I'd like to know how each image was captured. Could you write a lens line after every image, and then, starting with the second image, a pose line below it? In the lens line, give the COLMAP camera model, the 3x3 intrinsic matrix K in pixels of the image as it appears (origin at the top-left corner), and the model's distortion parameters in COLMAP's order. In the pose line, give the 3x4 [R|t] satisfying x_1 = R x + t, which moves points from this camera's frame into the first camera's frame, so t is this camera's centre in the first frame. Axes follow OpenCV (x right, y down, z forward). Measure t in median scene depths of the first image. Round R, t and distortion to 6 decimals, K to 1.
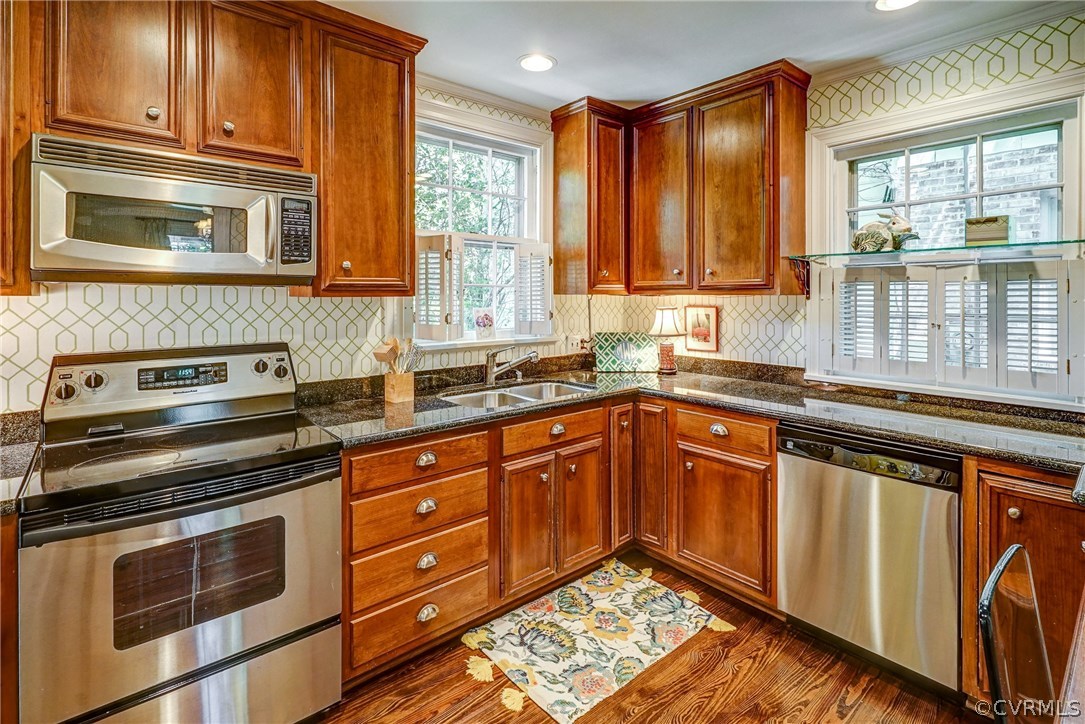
lens RADIAL K [[515.7, 0, 541.8], [0, 515.7, 293.0], [0, 0, 1]] dist [0.000866, 0.000186]
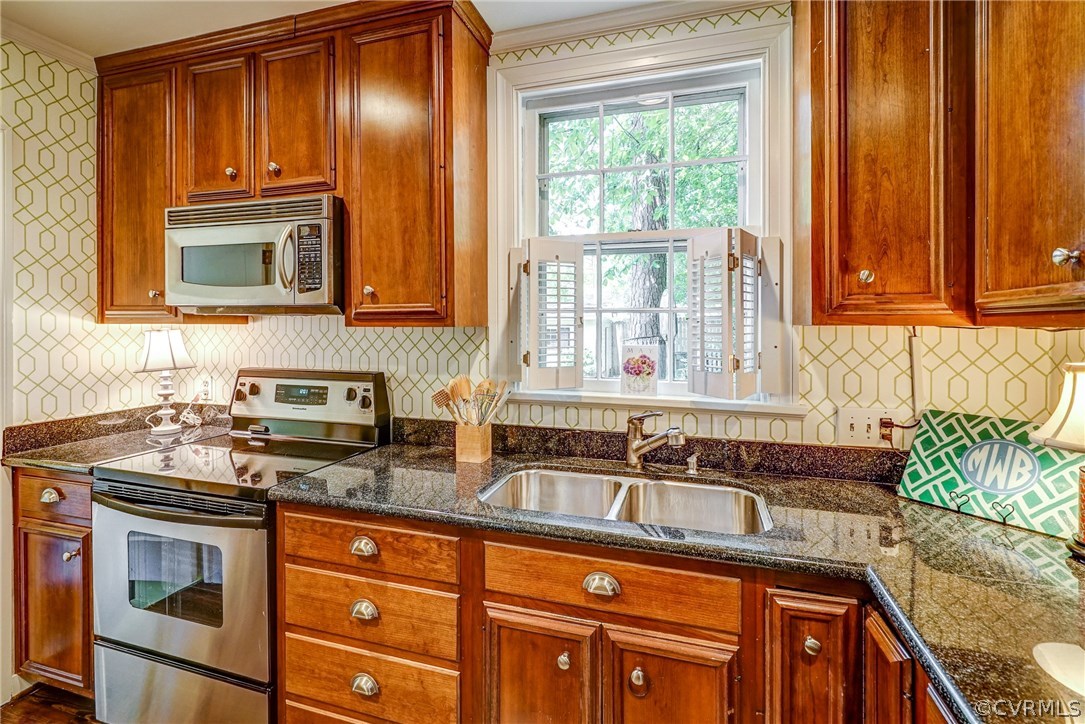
lens RADIAL K [[503.3, 0, 541.8], [0, 503.3, 324.2], [0, 0, 1]] dist [-0.002532, -0.000640]
pose [[0.530029, 0.001942, -0.847977, 0.468450], [-0.000319, 0.999998, 0.002091, 0.001427], [0.847980, -0.000838, 0.530028, 0.745396]]
